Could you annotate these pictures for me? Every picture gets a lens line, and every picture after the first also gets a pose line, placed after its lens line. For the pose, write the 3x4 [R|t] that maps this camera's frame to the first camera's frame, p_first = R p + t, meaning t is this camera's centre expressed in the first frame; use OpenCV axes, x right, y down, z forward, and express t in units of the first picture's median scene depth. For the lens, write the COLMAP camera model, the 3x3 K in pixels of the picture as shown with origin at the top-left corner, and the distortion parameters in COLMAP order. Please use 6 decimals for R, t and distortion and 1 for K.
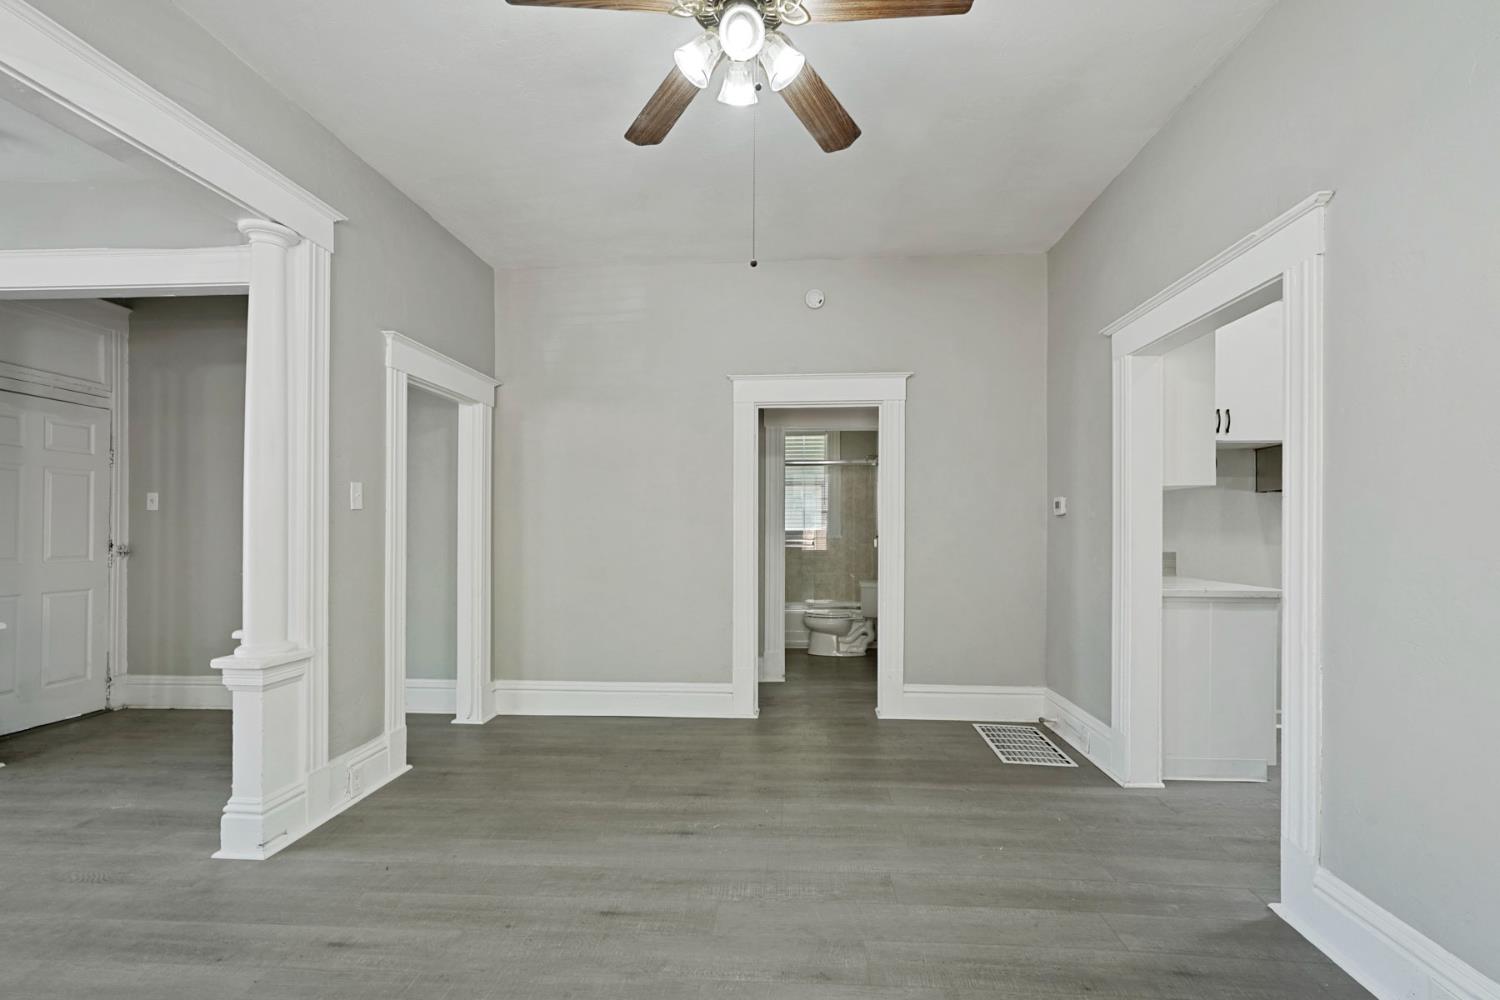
lens RADIAL K [[673.9, 0, 752.4], [0, 673.9, 524.3], [0, 0, 1]] dist [-0.019047, 0.011940]
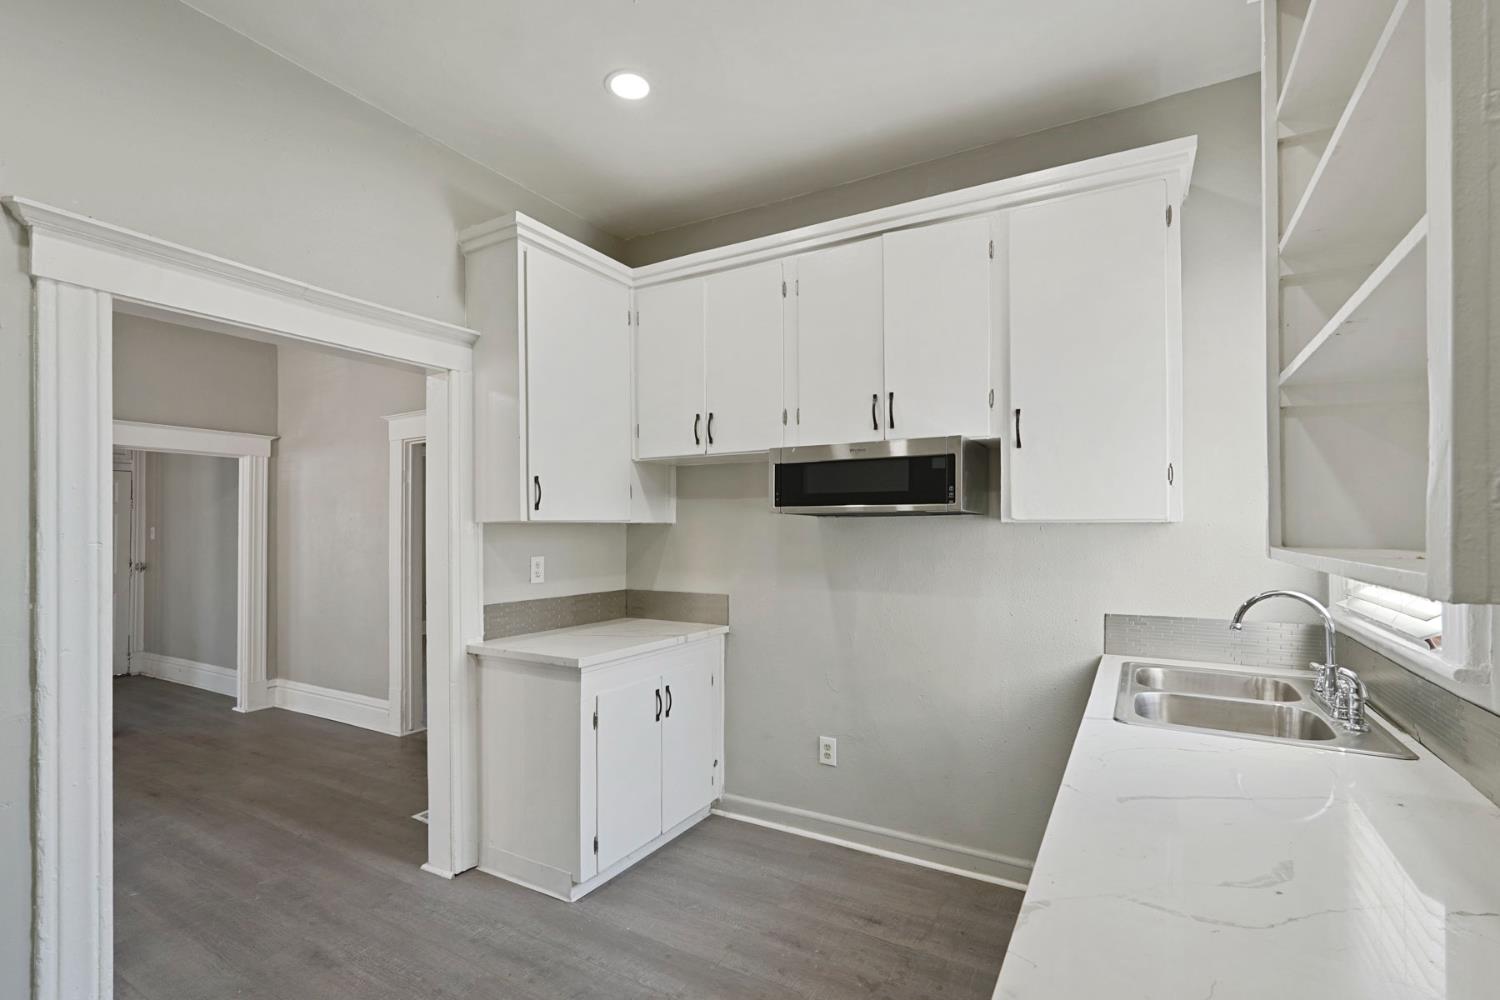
lens RADIAL K [[673.9, 0, 752.4], [0, 673.9, 524.3], [0, 0, 1]] dist [-0.019047, 0.011940]
pose [[0.896919, -0.009921, -0.442084, 1.359888], [0.007513, 0.999946, -0.007198, -0.049657], [0.442131, 0.003135, 0.896945, 0.411412]]
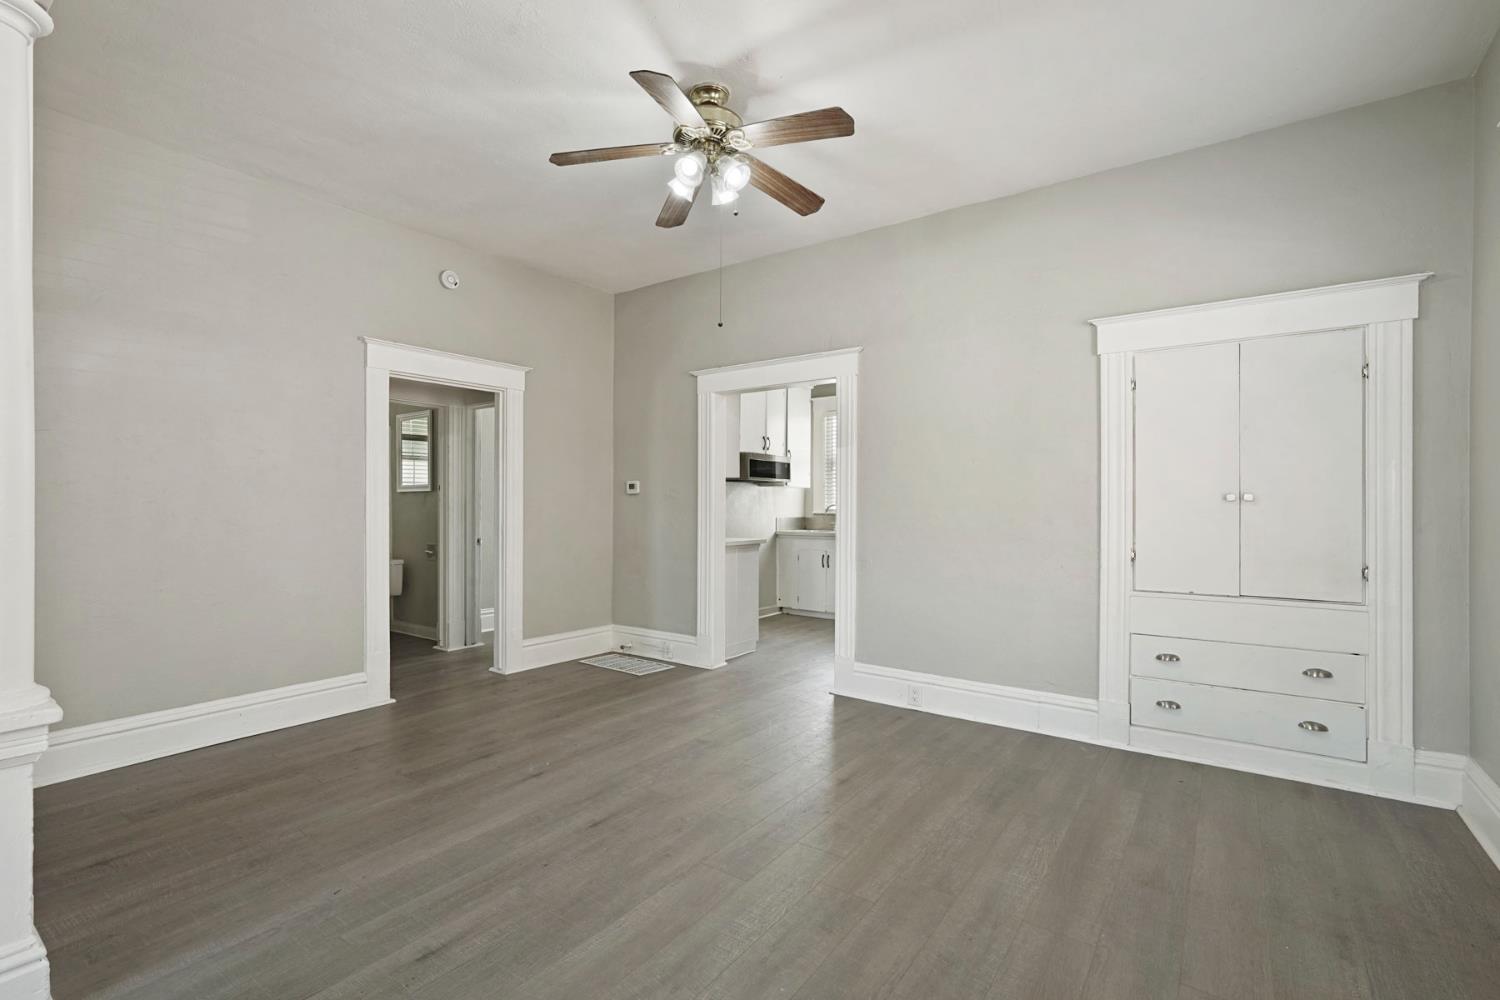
lens RADIAL K [[678.8, 0, 750.0], [0, 678.8, 500.0], [0, 0, 1]] dist [0.000316, 0.000322]
pose [[0.532253, 0.006702, 0.846559, -0.752610], [-0.004860, 0.999976, -0.004861, 0.005382], [-0.846571, -0.001527, 0.532273, 0.085688]]
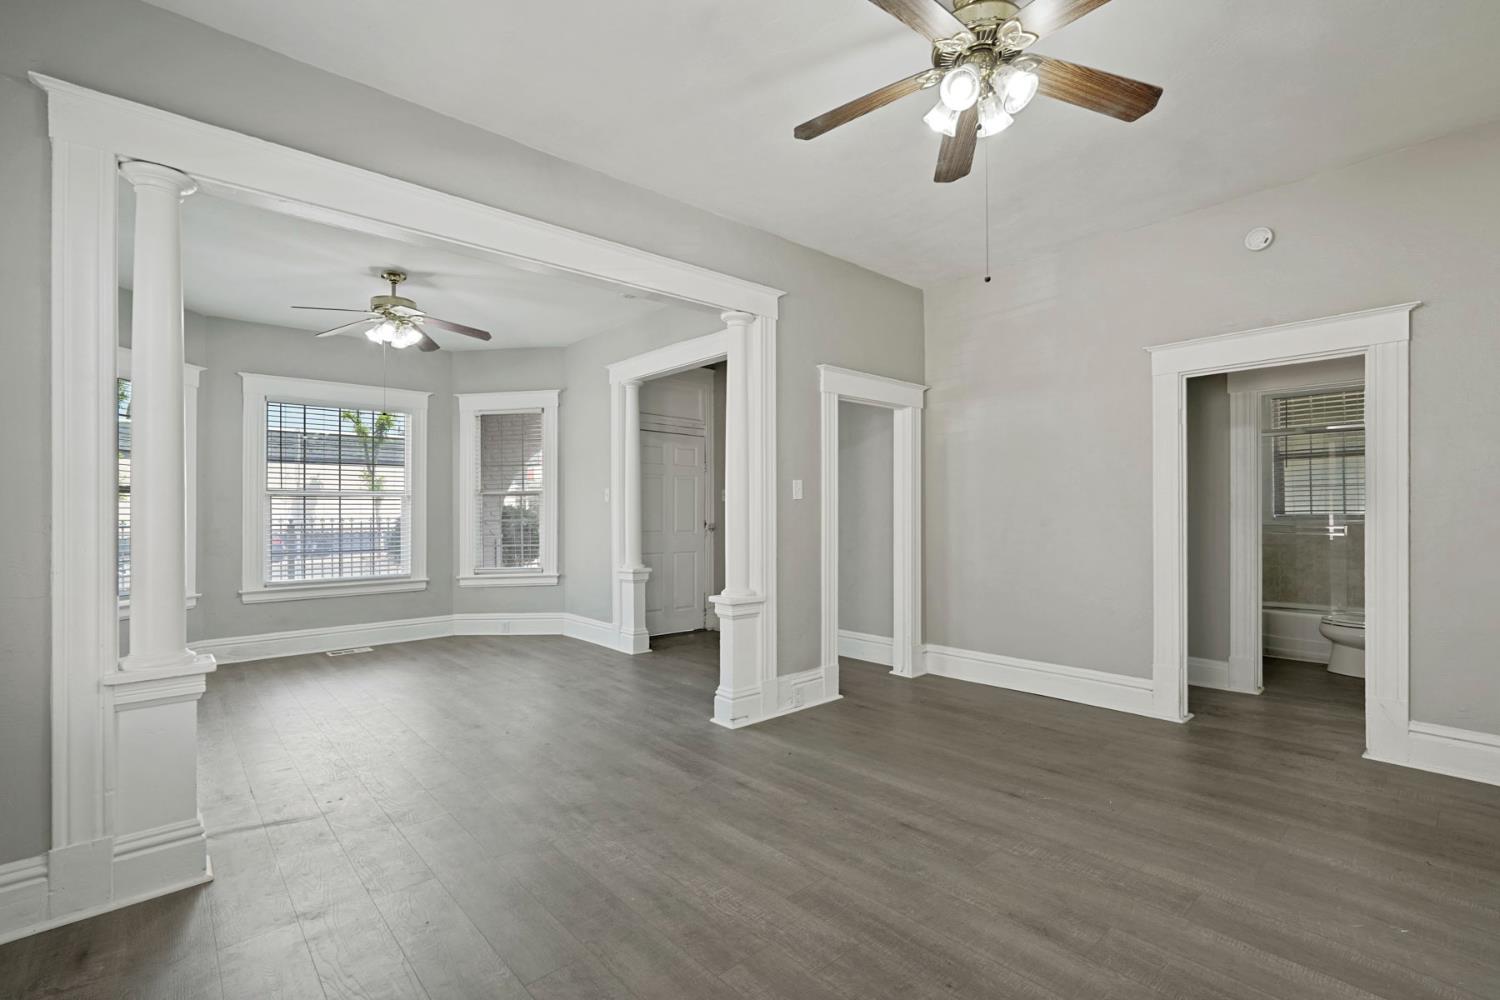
lens RADIAL K [[669.1, 0, 755.3], [0, 669.1, 507.5], [0, 0, 1]] dist [-0.019155, 0.011907]
pose [[0.716658, -0.007361, -0.697385, 0.305203], [0.006726, 0.999971, -0.003643, -0.001014], [0.697392, -0.002080, 0.716687, -0.047885]]
